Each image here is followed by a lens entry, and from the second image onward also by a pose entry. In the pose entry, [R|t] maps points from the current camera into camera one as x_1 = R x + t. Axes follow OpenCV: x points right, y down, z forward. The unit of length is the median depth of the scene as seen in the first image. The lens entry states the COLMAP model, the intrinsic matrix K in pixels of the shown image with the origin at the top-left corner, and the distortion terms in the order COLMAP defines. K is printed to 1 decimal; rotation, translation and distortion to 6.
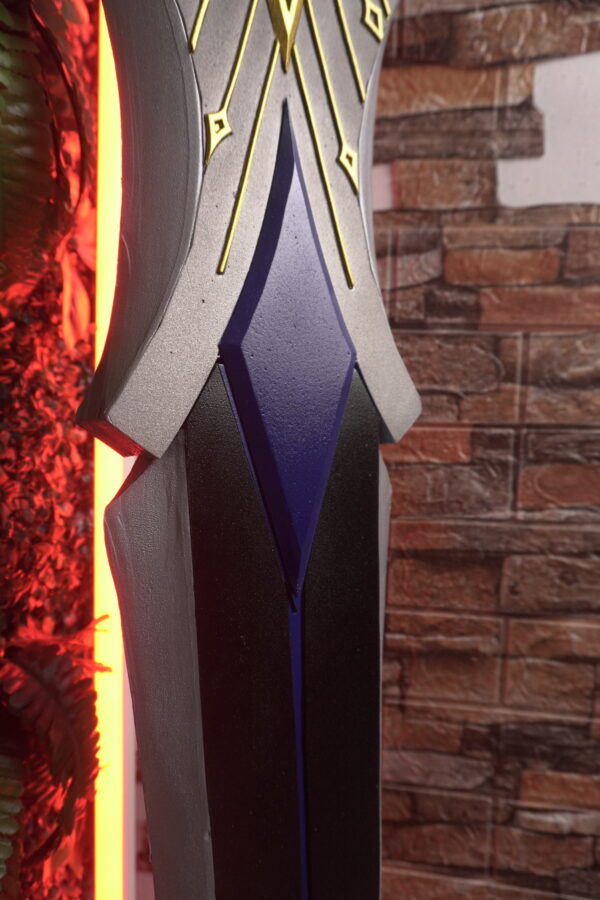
lens RADIAL K [[600.9, 0, 297.4], [0, 600.9, 453.7], [0, 0, 1]] dist [-0.041391, 0.033035]
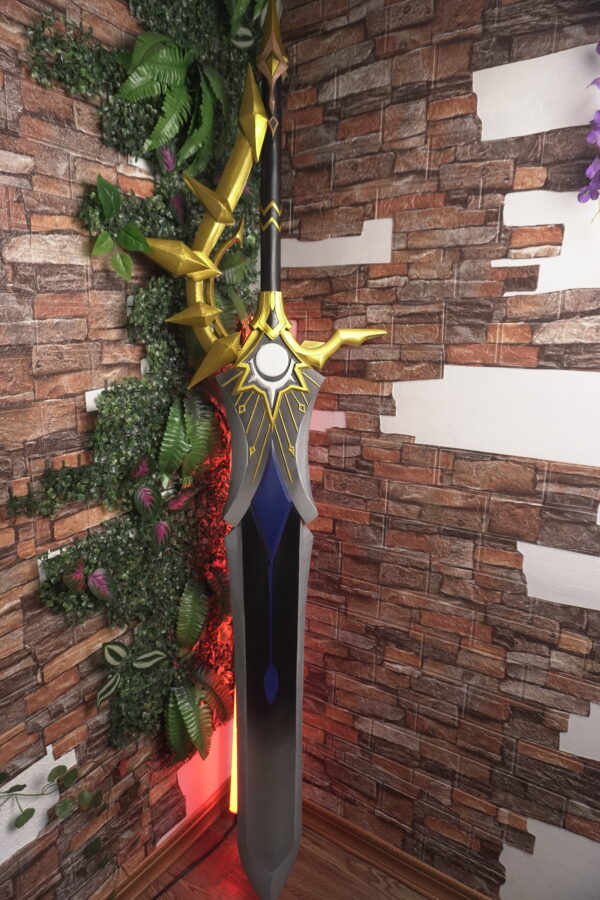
lens RADIAL K [[600.9, 0, 296.1], [0, 600.9, 455.7], [0, 0, 1]] dist [-0.041391, 0.033035]
pose [[0.916628, 0.082620, -0.391109, 0.998007], [-0.054786, 0.995140, 0.081818, -0.486719], [0.395968, -0.053569, 0.916700, -1.521137]]
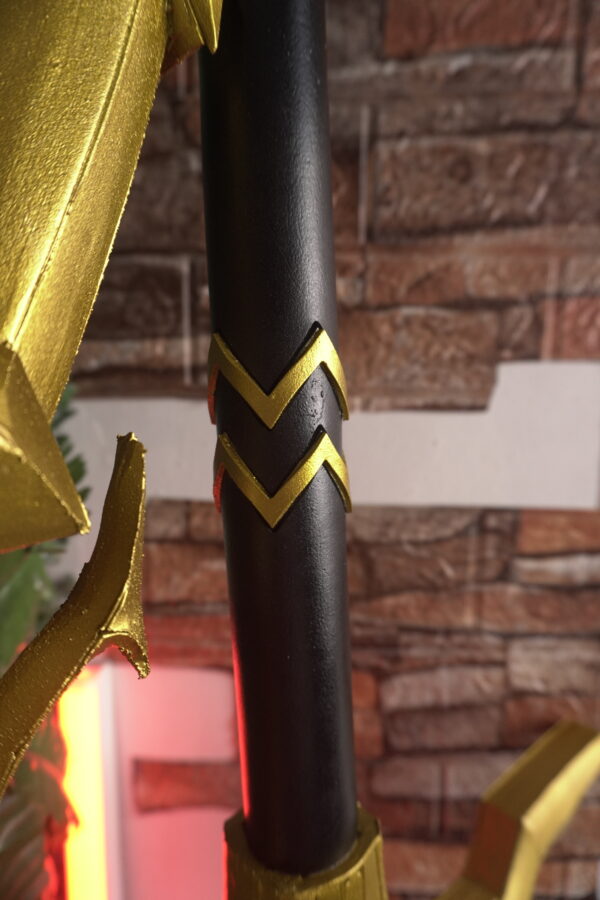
lens RADIAL K [[600.9, 0, 300.0], [0, 600.9, 445.6], [0, 0, 1]] dist [-0.041391, 0.033035]
pose [[0.995239, -0.033540, 0.091517, -0.077217], [0.028495, 0.998030, 0.055885, -1.208373], [-0.093211, -0.053012, 0.994234, 0.210767]]
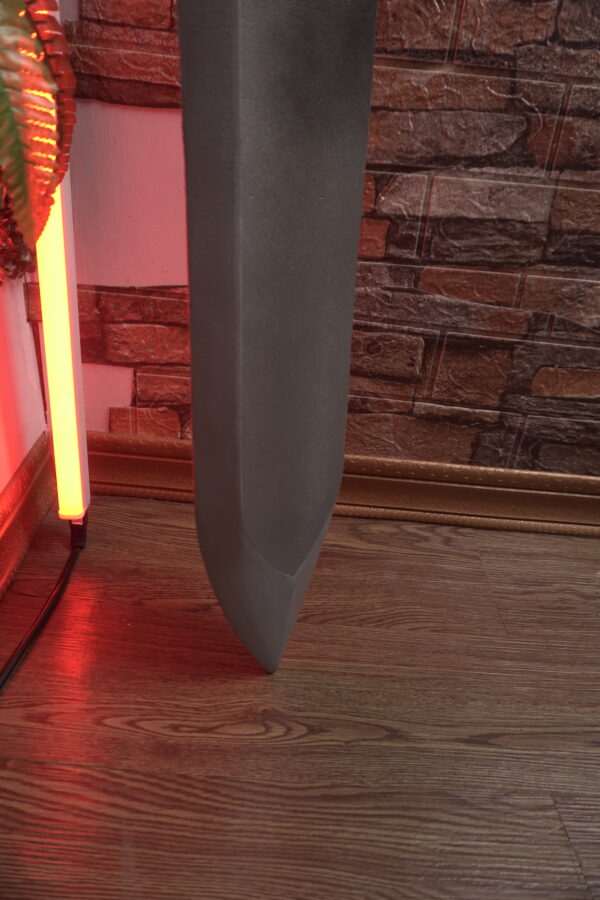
lens RADIAL K [[600.9, 0, 294.0], [0, 600.9, 453.3], [0, 0, 1]] dist [-0.041391, 0.033035]
pose [[0.979625, -0.026021, 0.199141, -0.142456], [-0.046344, 0.935521, 0.350219, 1.047083], [-0.195414, -0.352312, 0.915254, -0.067176]]
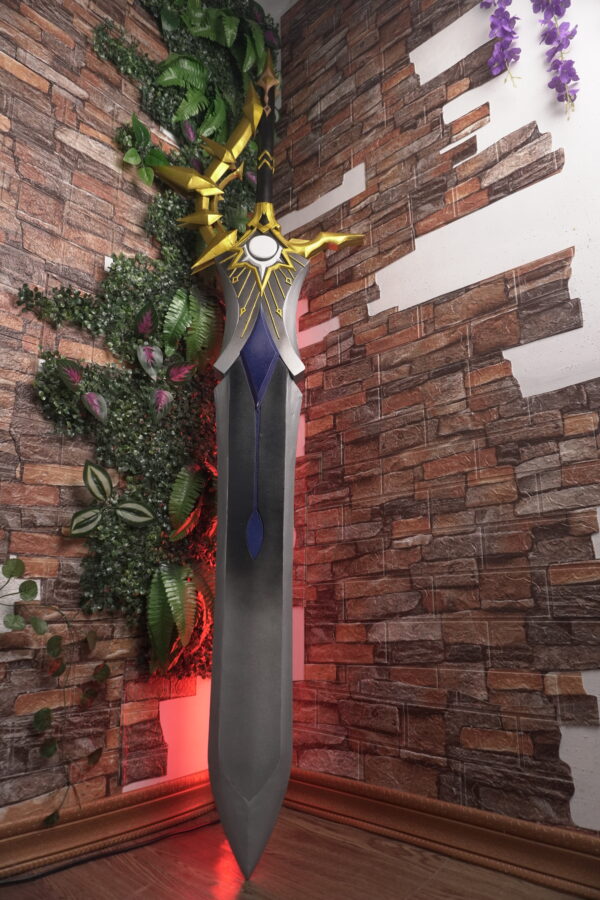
lens RADIAL K [[600.9, 0, 297.4], [0, 600.9, 453.9], [0, 0, 1]] dist [-0.041391, 0.033035]
pose [[0.852381, -0.156149, -0.499063, 1.312591], [-0.046031, 0.928266, -0.369059, 1.206546], [0.520891, 0.337551, 0.784048, -1.148760]]
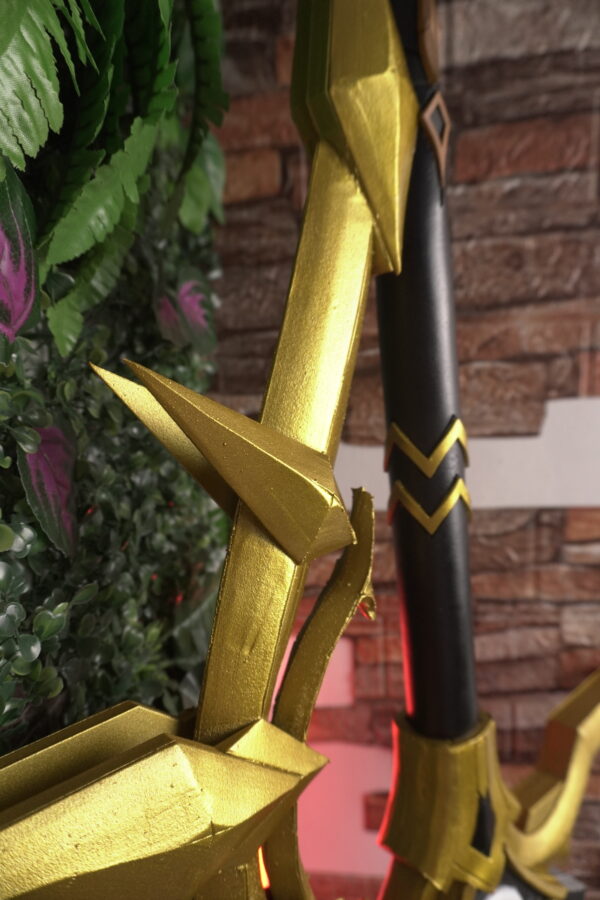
lens RADIAL K [[600.9, 0, 302.5], [0, 600.9, 443.2], [0, 0, 1]] dist [-0.041391, 0.033035]
pose [[0.995923, -0.074657, 0.050625, -0.212177], [0.071260, 0.995280, 0.065881, -1.280366], [-0.055304, -0.062005, 0.996542, -0.025001]]
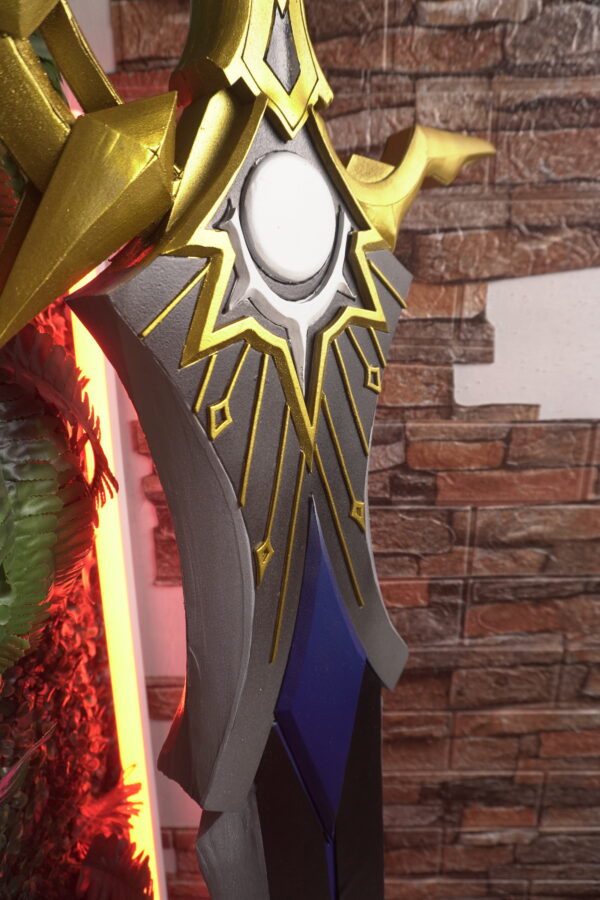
lens RADIAL K [[600.9, 0, 295.6], [0, 600.9, 452.4], [0, 0, 1]] dist [-0.041391, 0.033035]
pose [[0.985615, -0.079606, 0.149082, -0.129434], [0.048485, 0.978225, 0.201804, -0.545732], [-0.161901, -0.191673, 0.968013, -0.067040]]
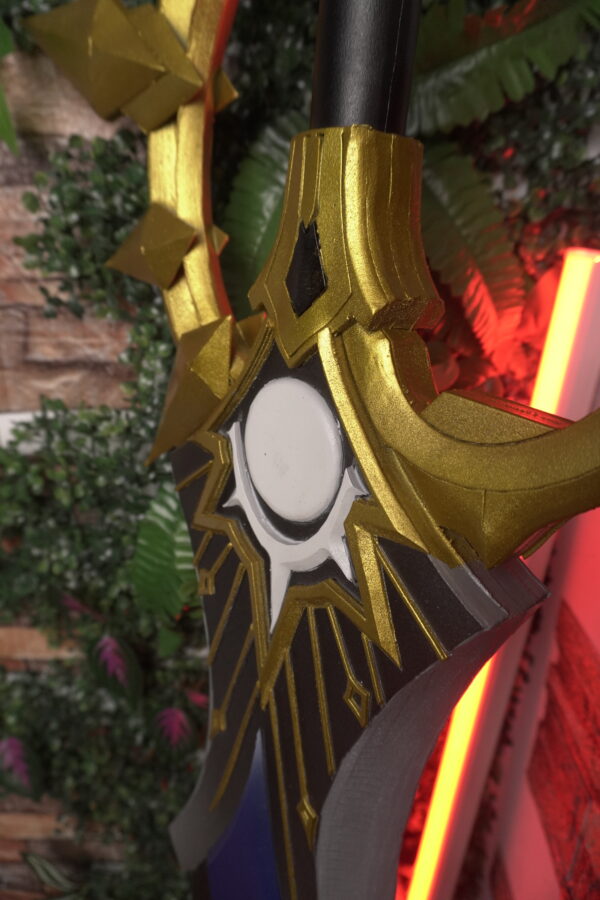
lens RADIAL K [[600.9, 0, 306.0], [0, 600.9, 451.1], [0, 0, 1]] dist [-0.041391, 0.033035]
pose [[0.111121, 0.321717, -0.940293, 0.479852], [-0.148332, 0.940923, 0.304403, -0.821548], [0.982675, 0.105650, 0.152277, 0.513252]]
